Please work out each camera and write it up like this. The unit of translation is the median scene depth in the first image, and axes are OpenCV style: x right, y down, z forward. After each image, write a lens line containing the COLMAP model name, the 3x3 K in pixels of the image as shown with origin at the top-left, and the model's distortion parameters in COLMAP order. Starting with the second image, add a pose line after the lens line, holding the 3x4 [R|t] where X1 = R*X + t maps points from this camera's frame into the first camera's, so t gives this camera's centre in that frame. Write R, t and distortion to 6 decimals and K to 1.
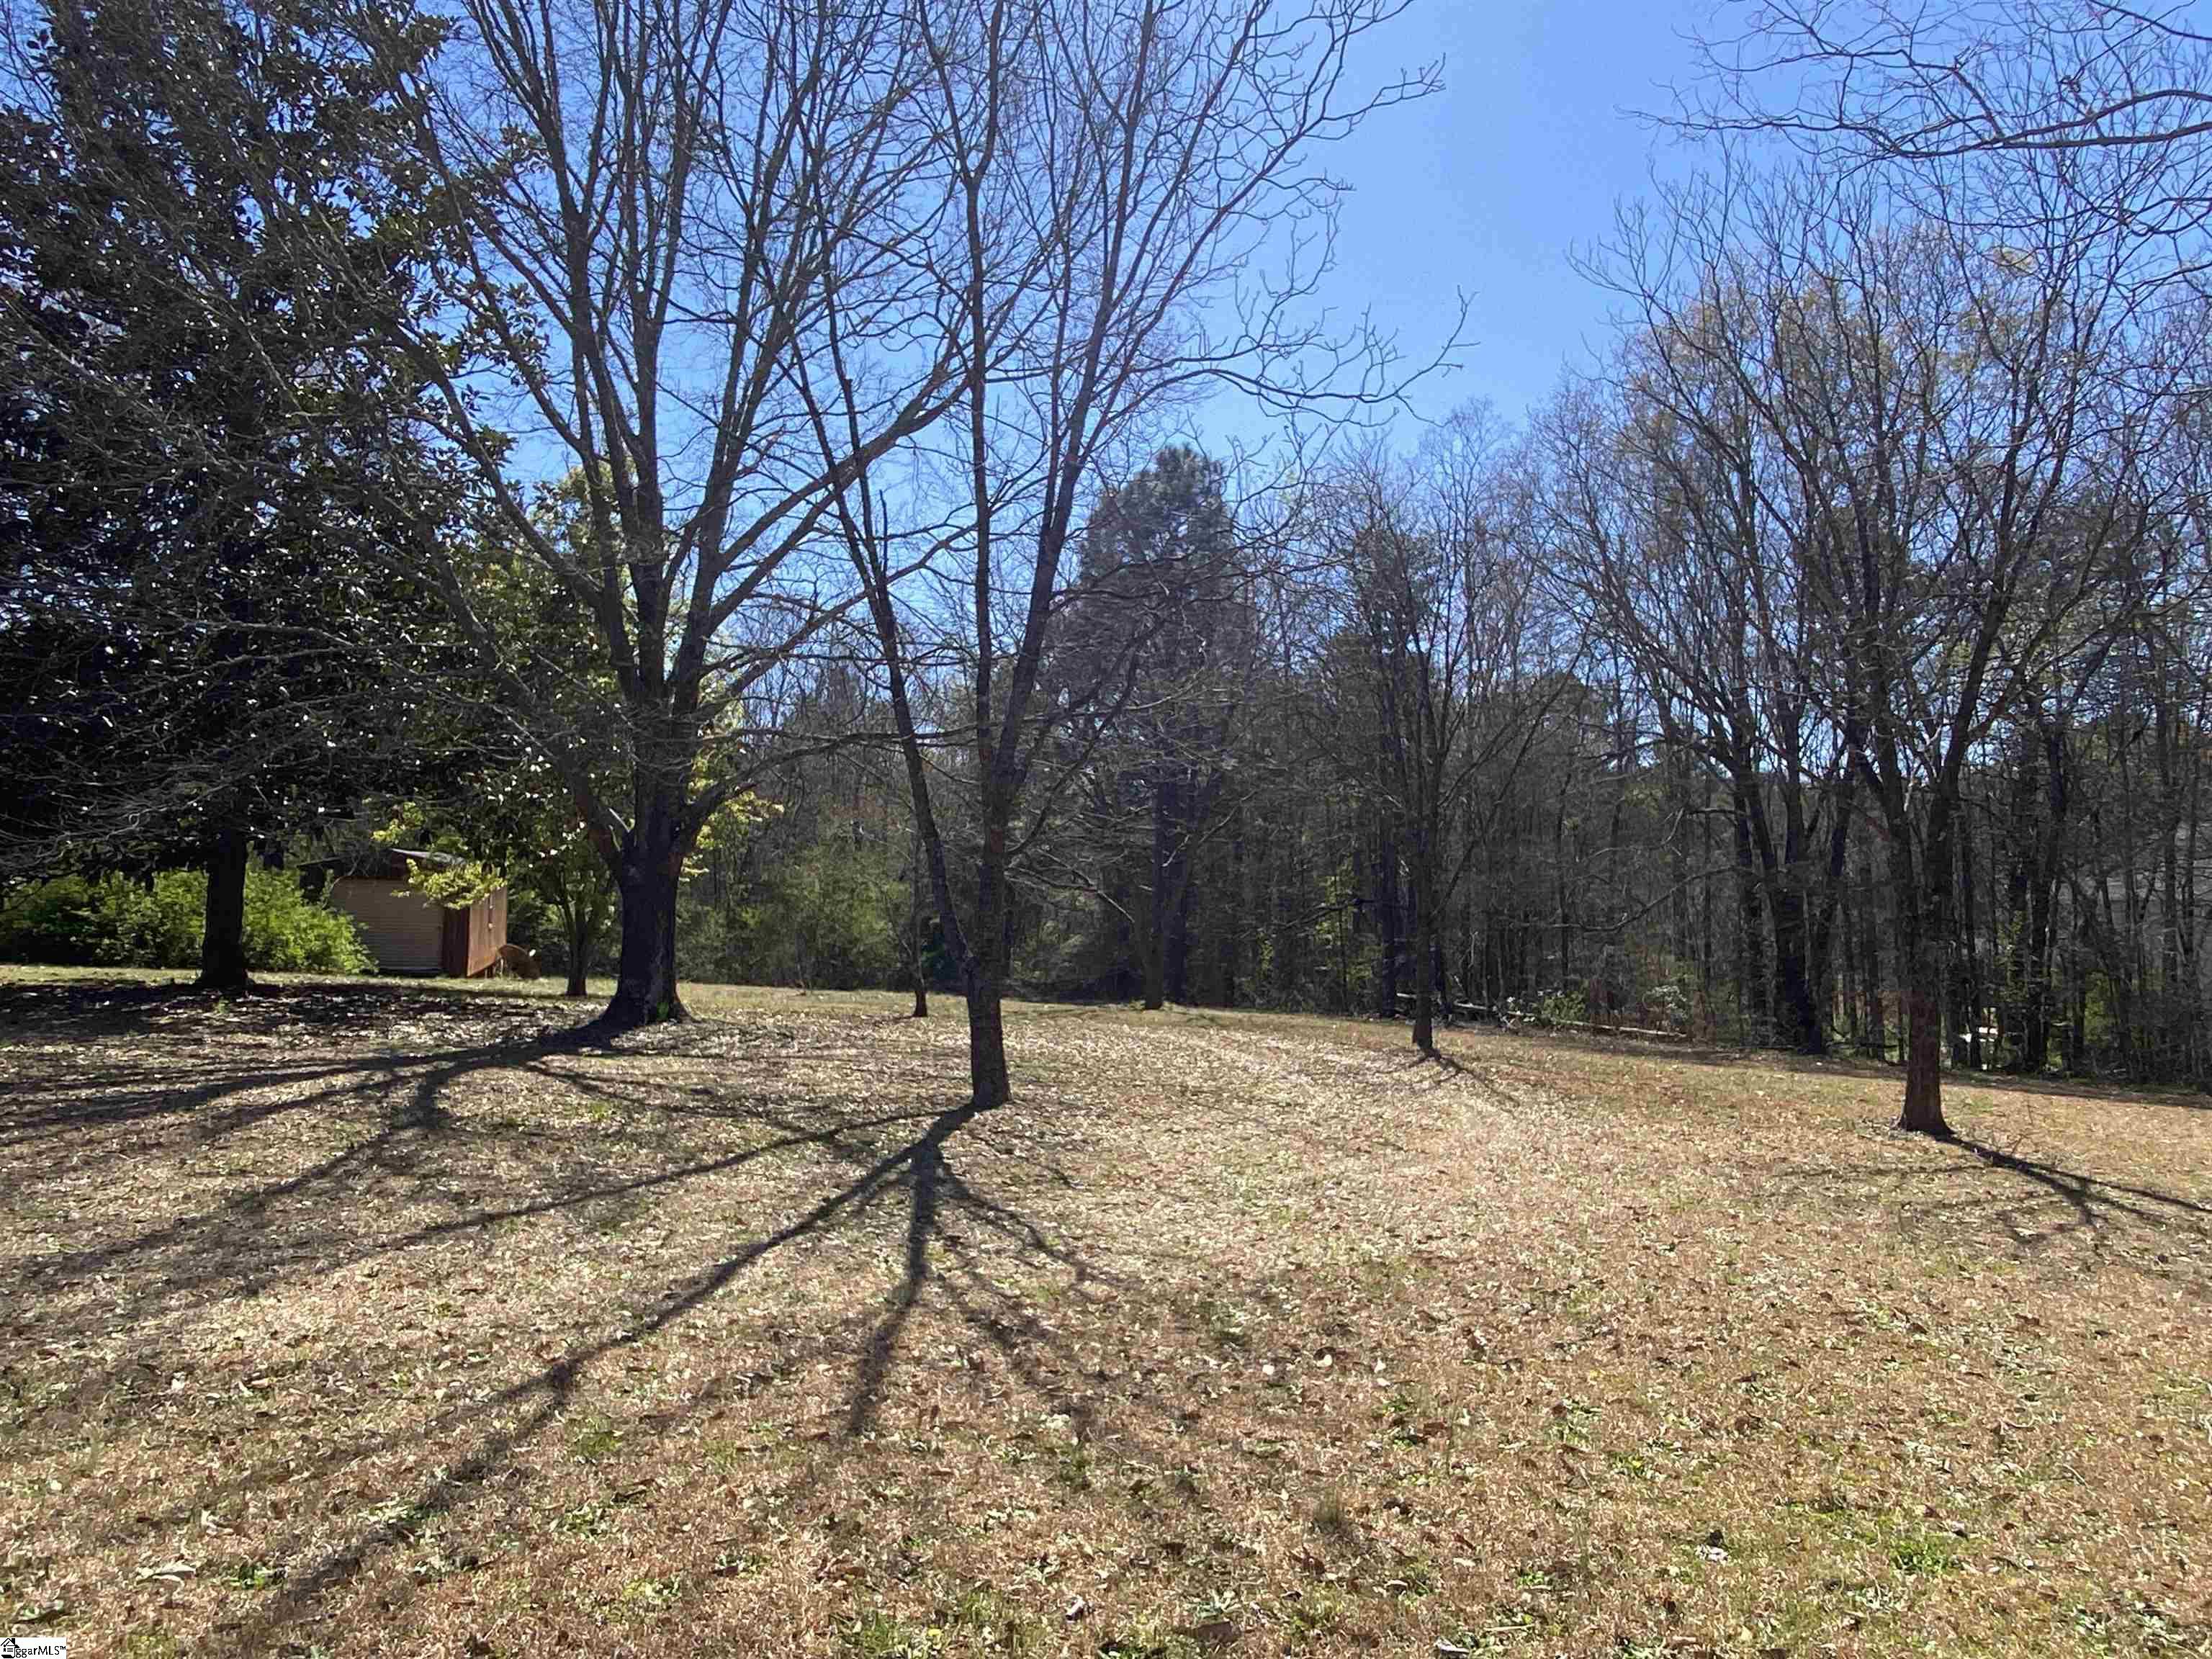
lens RADIAL K [[1468.9, 0, 1106.0], [0, 1468.9, 829.5], [0, 0, 1]] dist [0.162069, -0.202066]
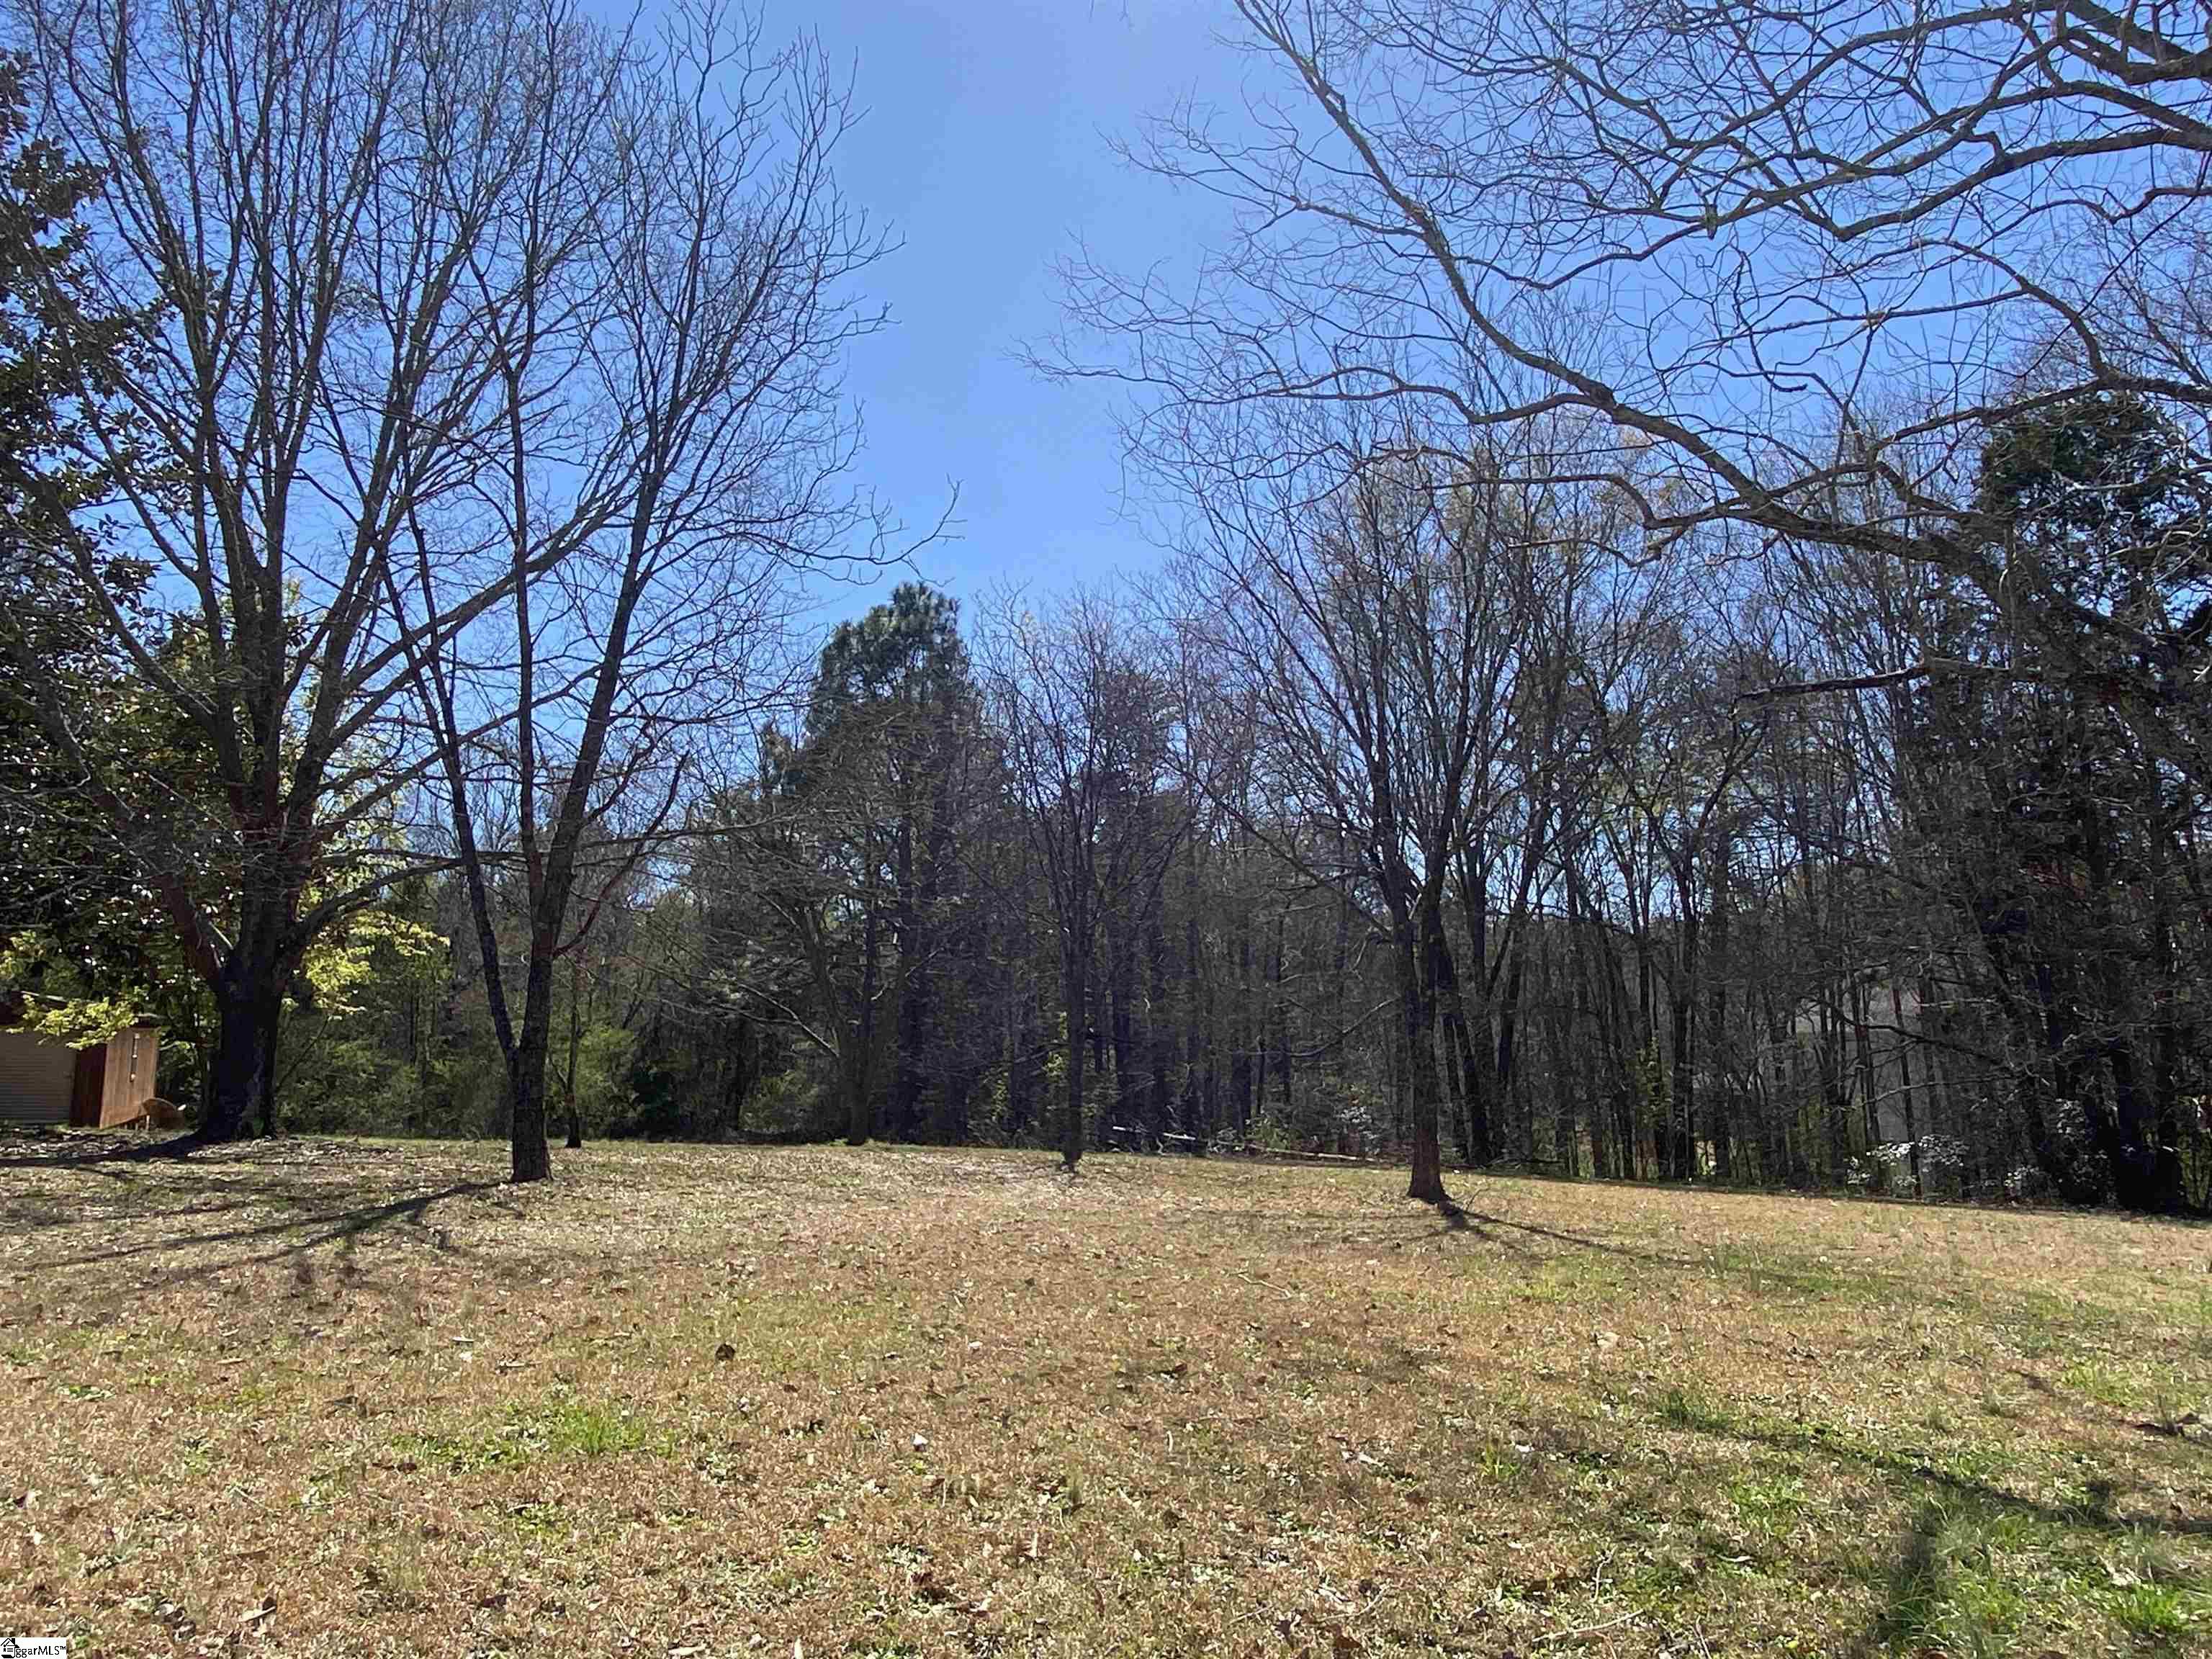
lens RADIAL K [[1562.3, 0, 1106.0], [0, 1562.3, 829.5], [0, 0, 1]] dist [0.098939, -0.107268]
pose [[0.990824, 0.003056, 0.135122, 0.088577], [0.009854, 0.995451, -0.094768, 0.021053], [-0.134797, 0.095230, 0.986286, -0.112473]]
